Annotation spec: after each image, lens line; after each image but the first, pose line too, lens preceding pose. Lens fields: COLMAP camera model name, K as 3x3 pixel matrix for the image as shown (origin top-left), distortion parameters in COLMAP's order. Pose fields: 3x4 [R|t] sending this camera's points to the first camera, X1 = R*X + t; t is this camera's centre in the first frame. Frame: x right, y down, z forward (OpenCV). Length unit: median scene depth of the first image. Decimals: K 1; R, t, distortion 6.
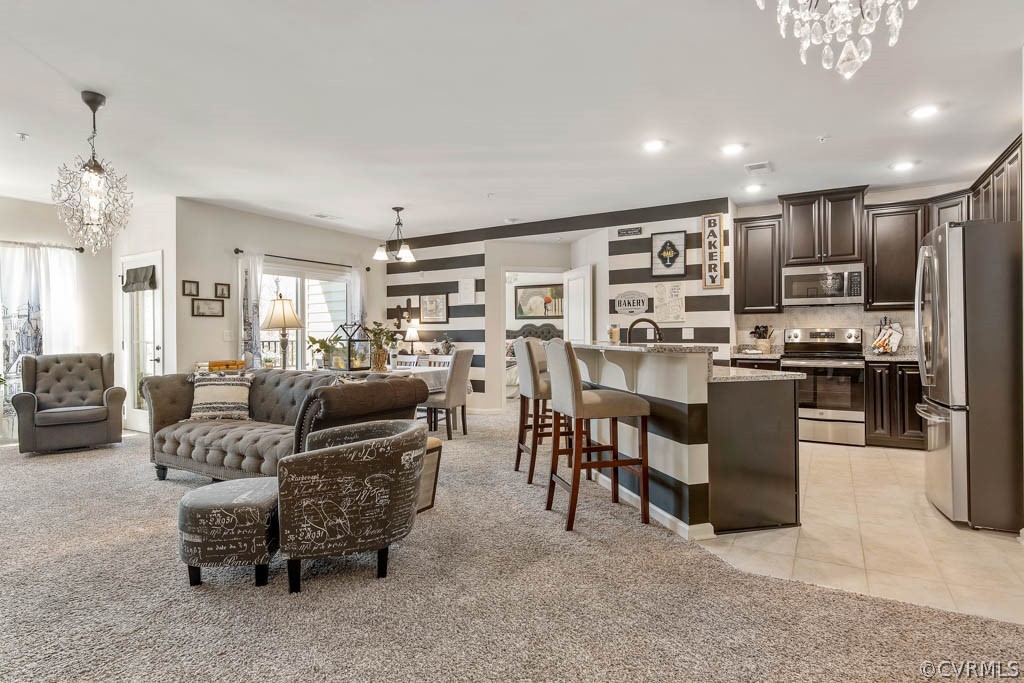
lens RADIAL K [[550.7, 0, 507.0], [0, 550.7, 332.8], [0, 0, 1]] dist [0.002942, -0.002785]
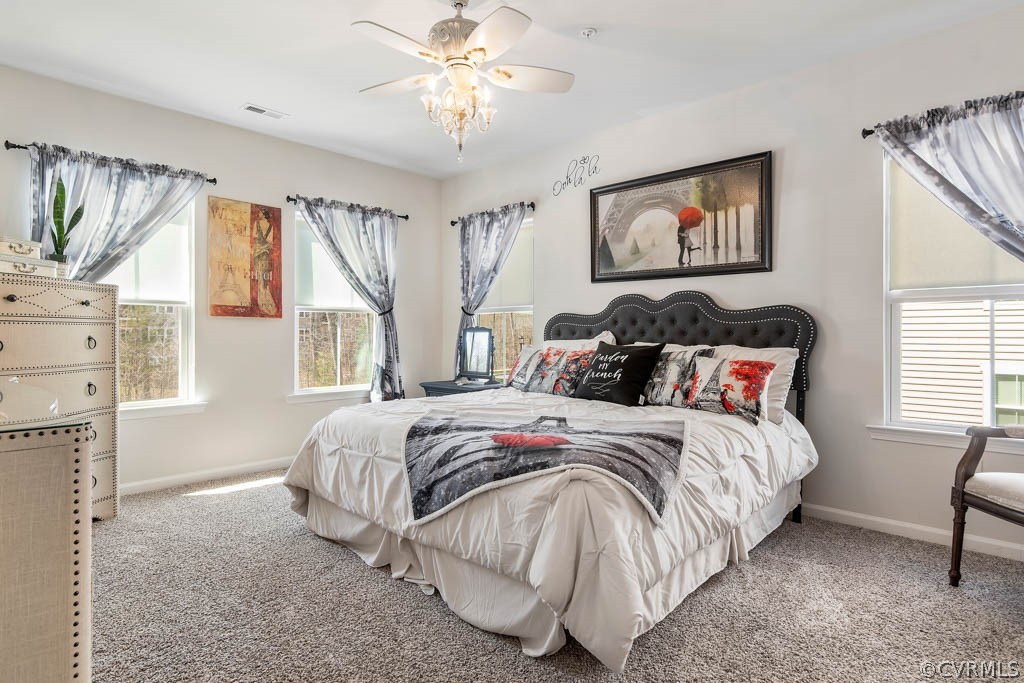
lens RADIAL K [[550.7, 0, 514.1], [0, 550.7, 335.1], [0, 0, 1]] dist [0.002942, -0.002785]
pose [[0.979014, 0.007154, -0.203666, 0.072440], [-0.005600, 0.999951, 0.008208, 0.012501], [0.203715, -0.006895, 0.979006, 1.215771]]
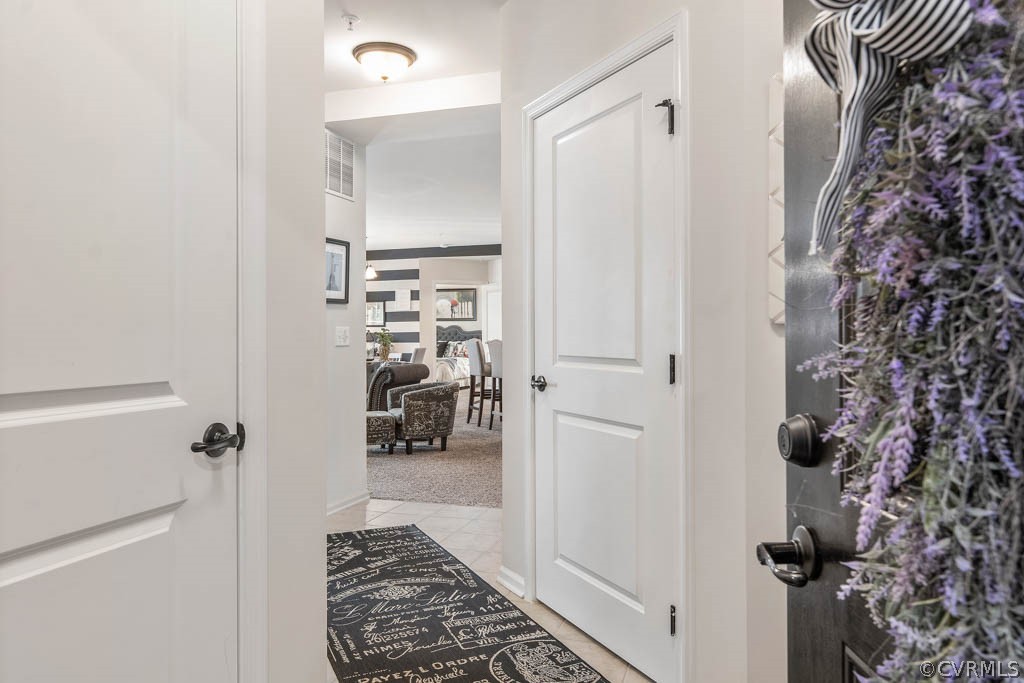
lens RADIAL K [[725.7, 0, 509.6], [0, 725.7, 336.2], [0, 0, 1]] dist [-0.002848, -0.000036]
pose [[0.975333, -0.001154, 0.220737, -0.241989], [-0.000188, 0.999982, 0.006059, -0.007688], [-0.220740, -0.005951, 0.975315, -0.727009]]
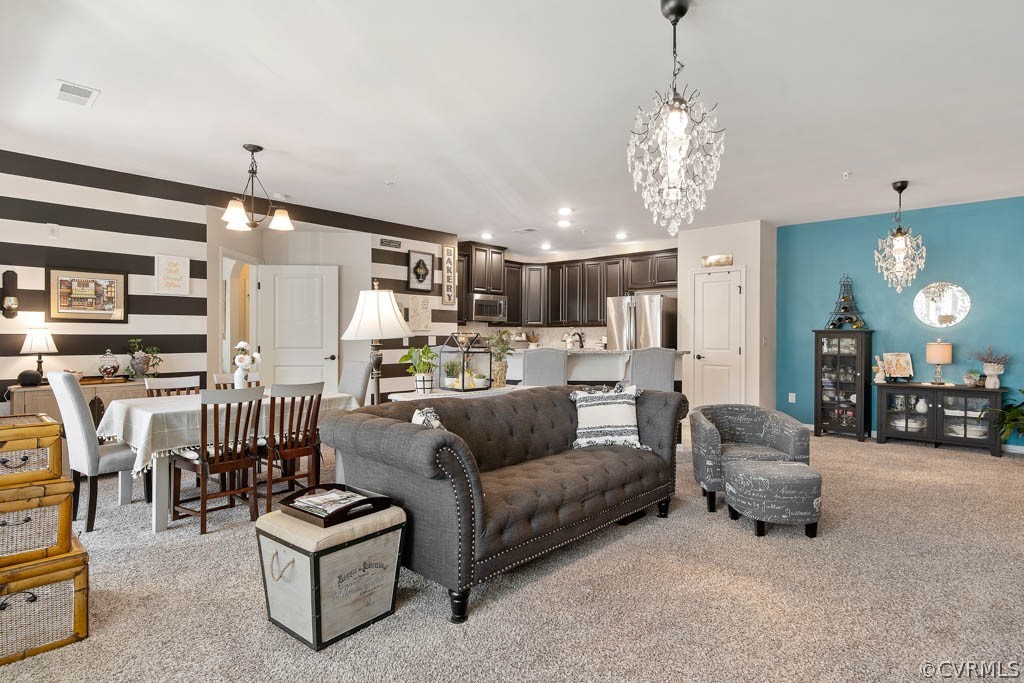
lens RADIAL K [[550.7, 0, 518.3], [0, 550.7, 335.4], [0, 0, 1]] dist [0.002942, -0.002785]
pose [[0.183573, 0.006478, 0.982985, -0.796475], [-0.010090, 0.999938, -0.004705, -0.006159], [-0.982954, -0.009055, 0.183627, 0.590898]]
